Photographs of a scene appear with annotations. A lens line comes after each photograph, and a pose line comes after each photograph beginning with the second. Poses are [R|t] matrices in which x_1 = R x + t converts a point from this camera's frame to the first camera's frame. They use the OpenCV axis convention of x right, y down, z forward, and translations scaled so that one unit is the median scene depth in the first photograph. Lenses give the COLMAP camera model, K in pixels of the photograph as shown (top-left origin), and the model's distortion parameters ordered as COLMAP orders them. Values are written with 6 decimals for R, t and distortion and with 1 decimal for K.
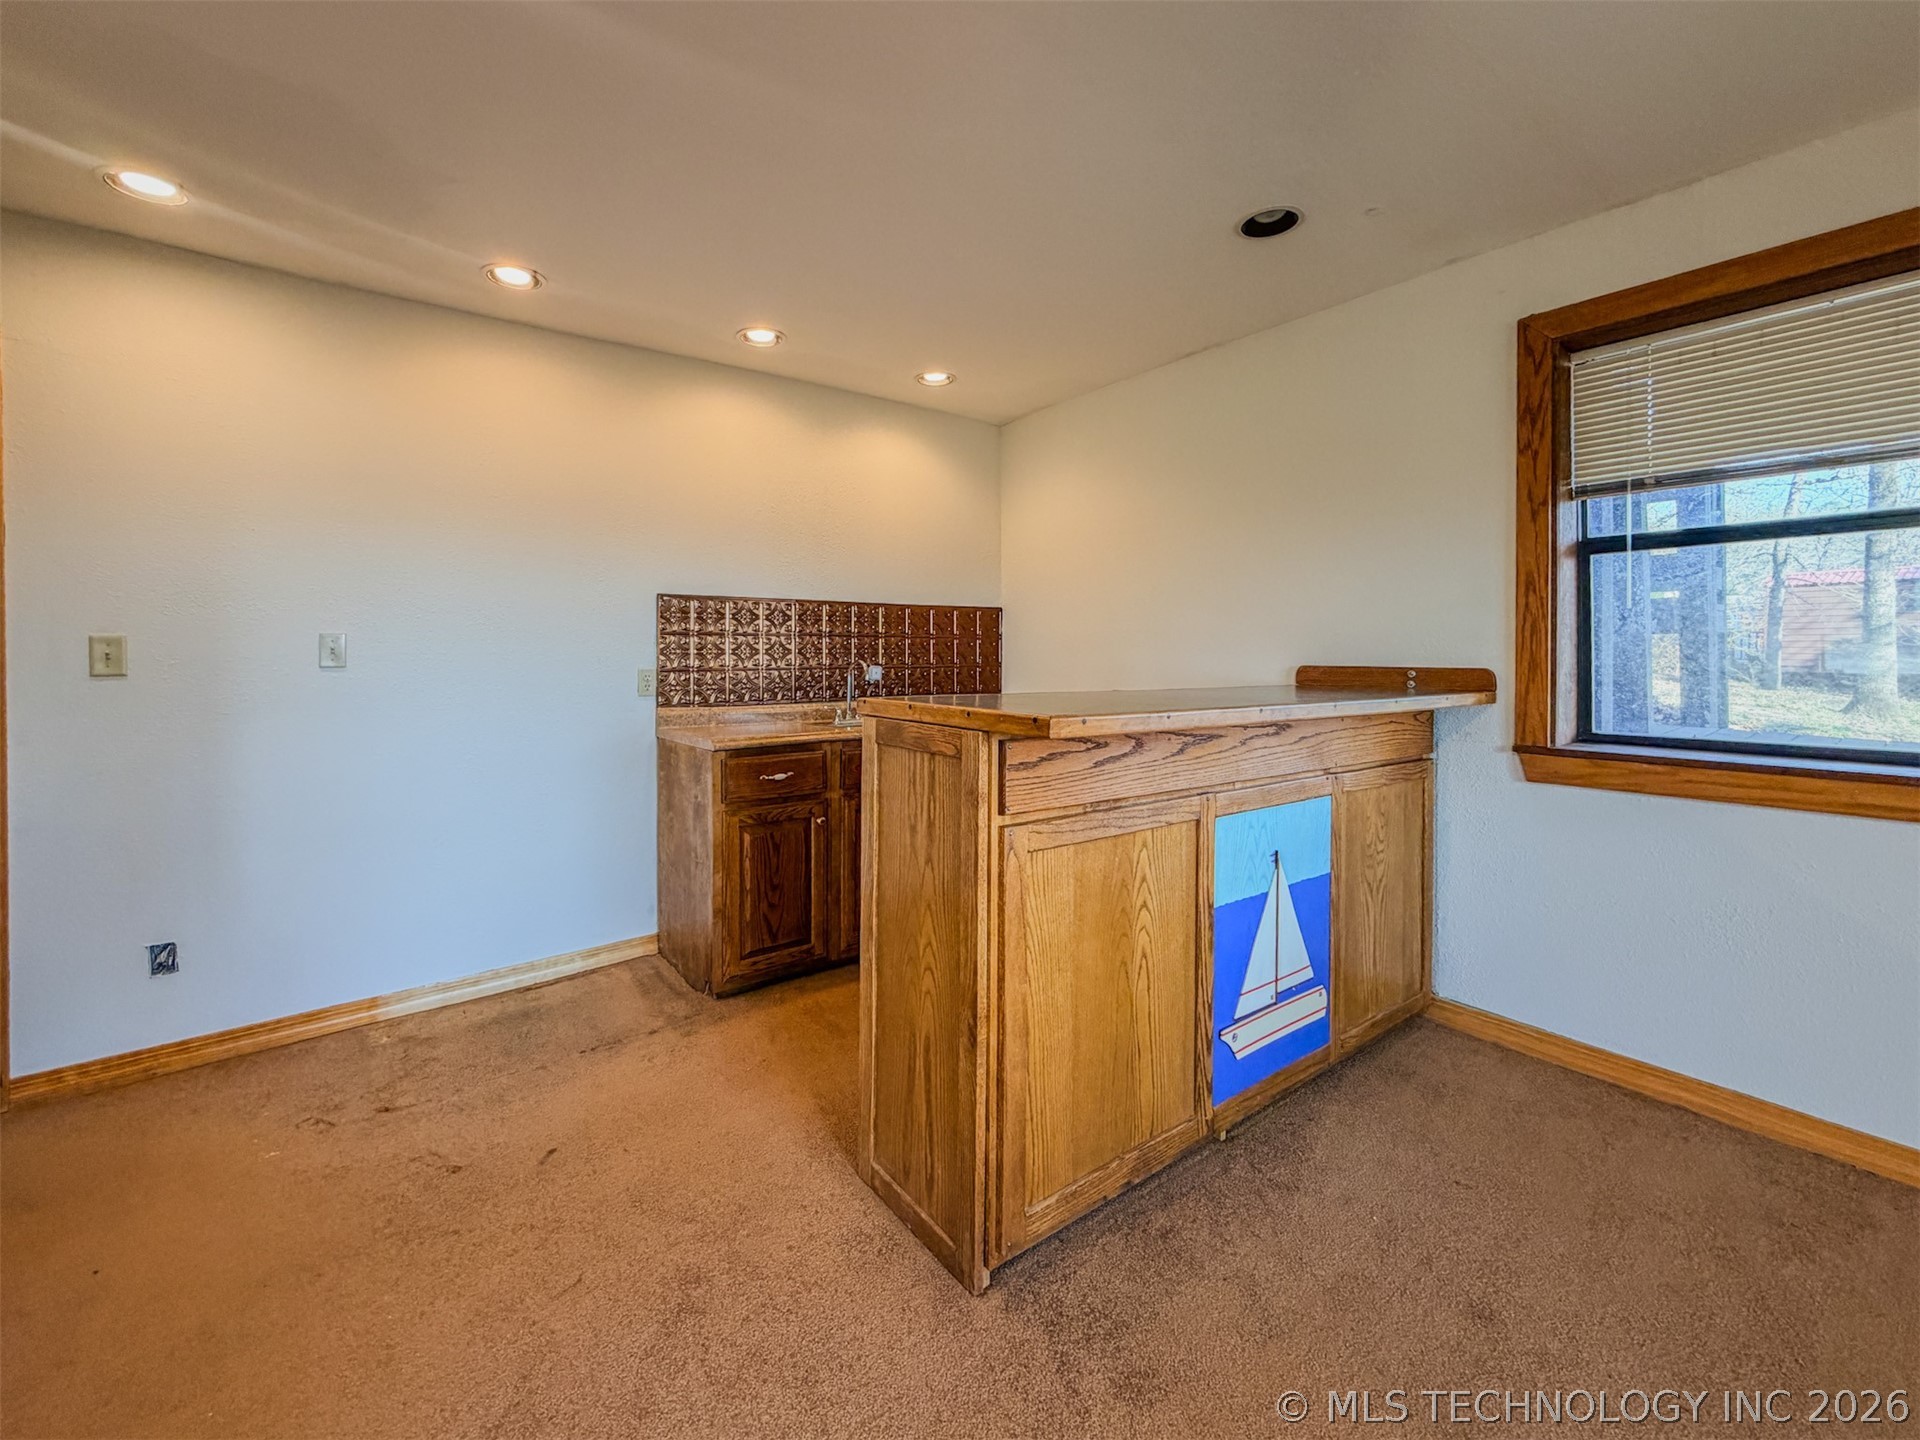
lens RADIAL K [[798.8, 0, 956.8], [0, 798.8, 654.2], [0, 0, 1]] dist [0.001558, 0.000158]
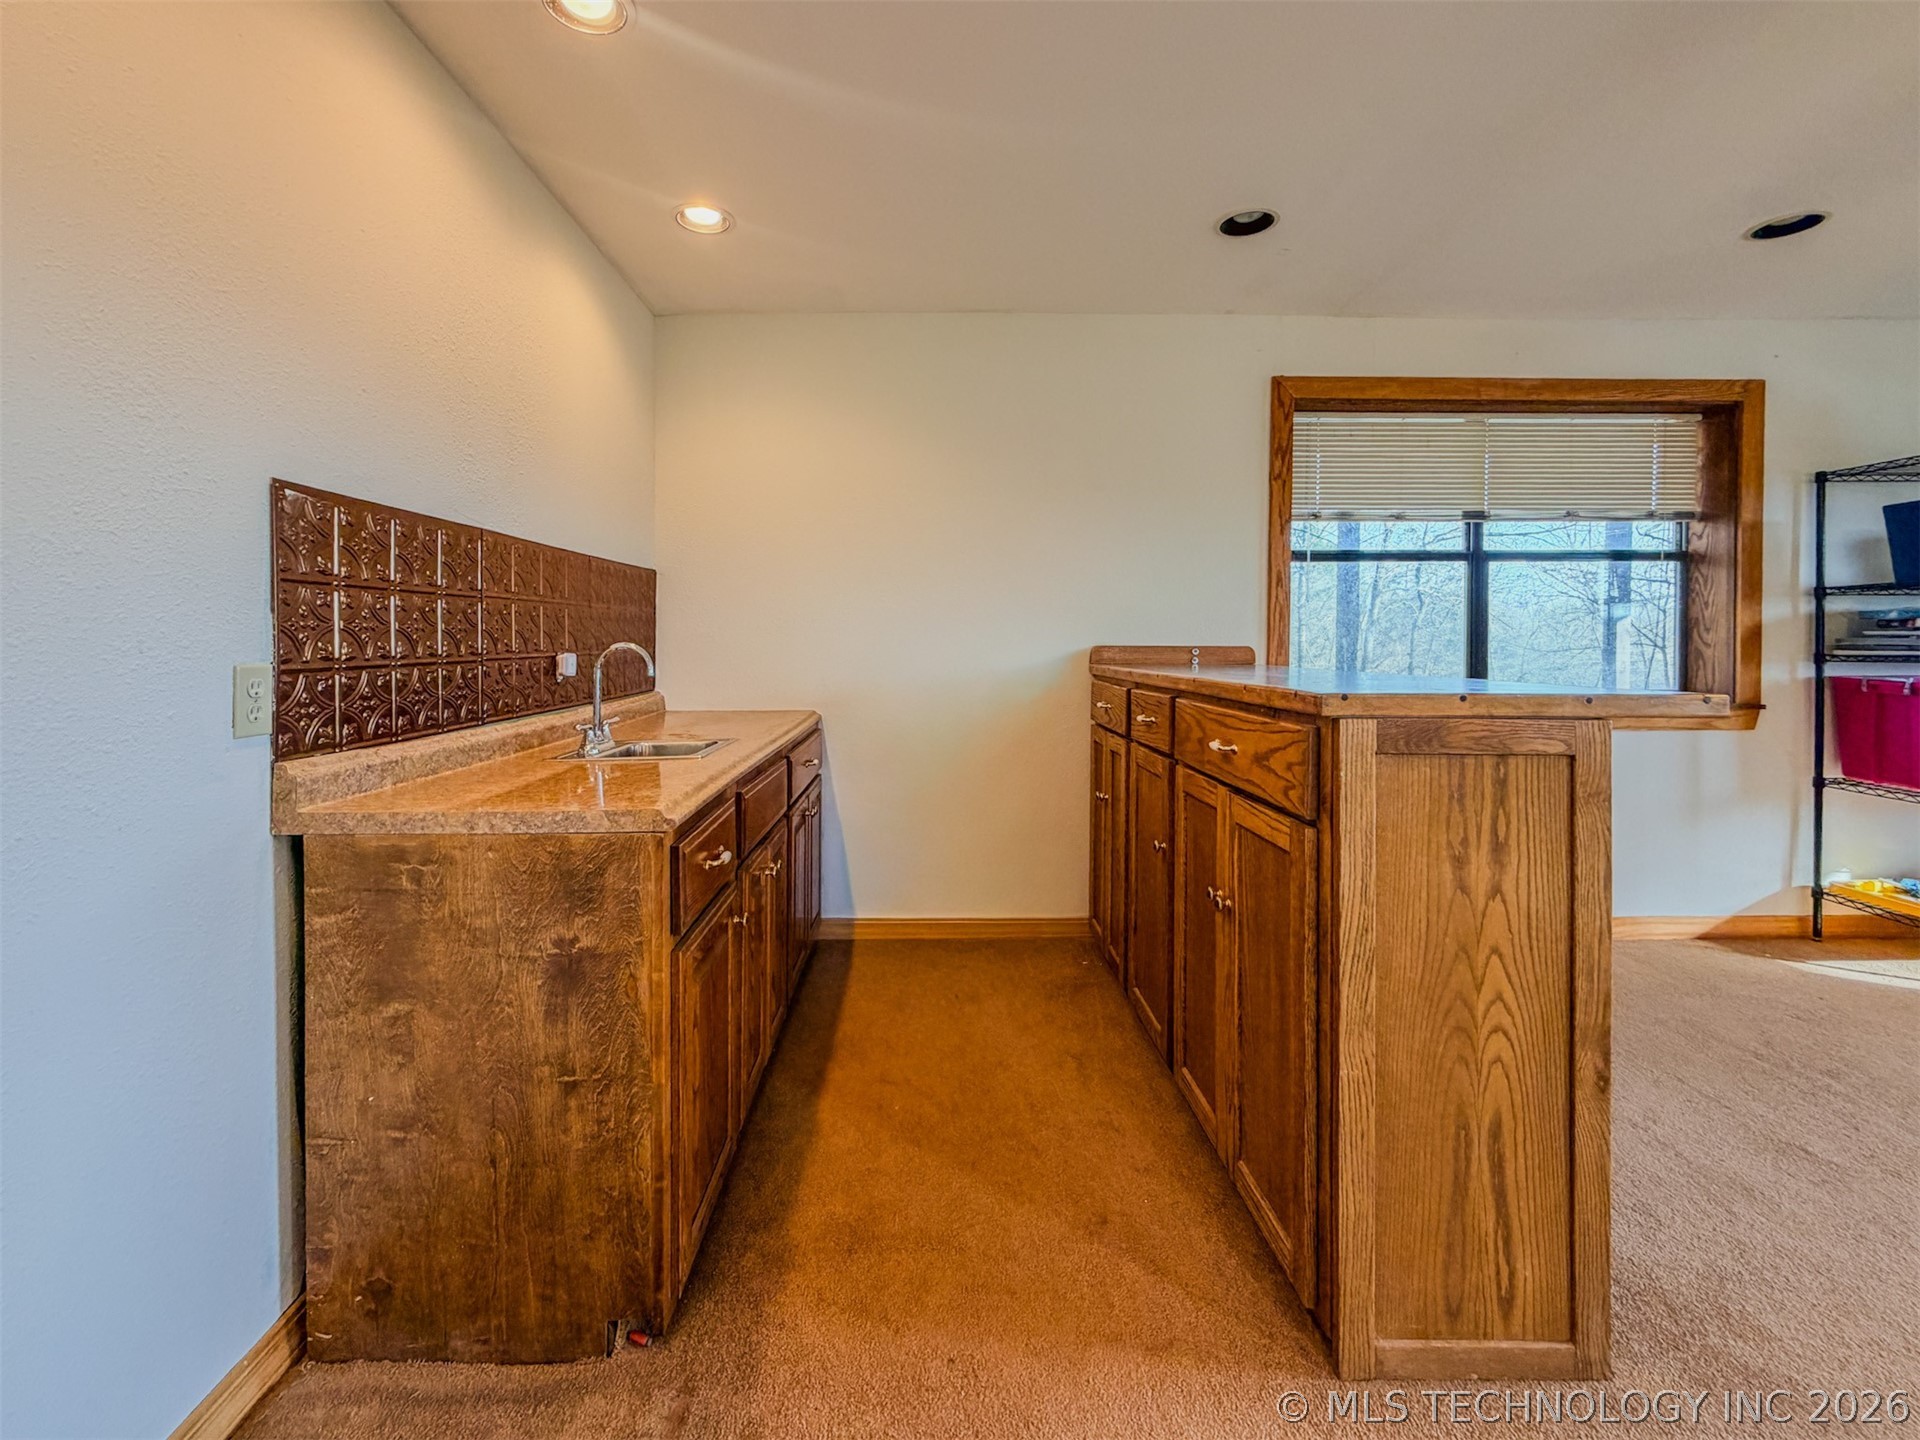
lens RADIAL K [[798.8, 0, 956.8], [0, 798.8, 654.2], [0, 0, 1]] dist [0.001558, 0.000158]
pose [[0.596194, -0.015813, 0.802684, -0.562683], [0.001206, 0.999823, 0.018801, 0.005698], [-0.802839, -0.010241, 0.596108, 0.555563]]
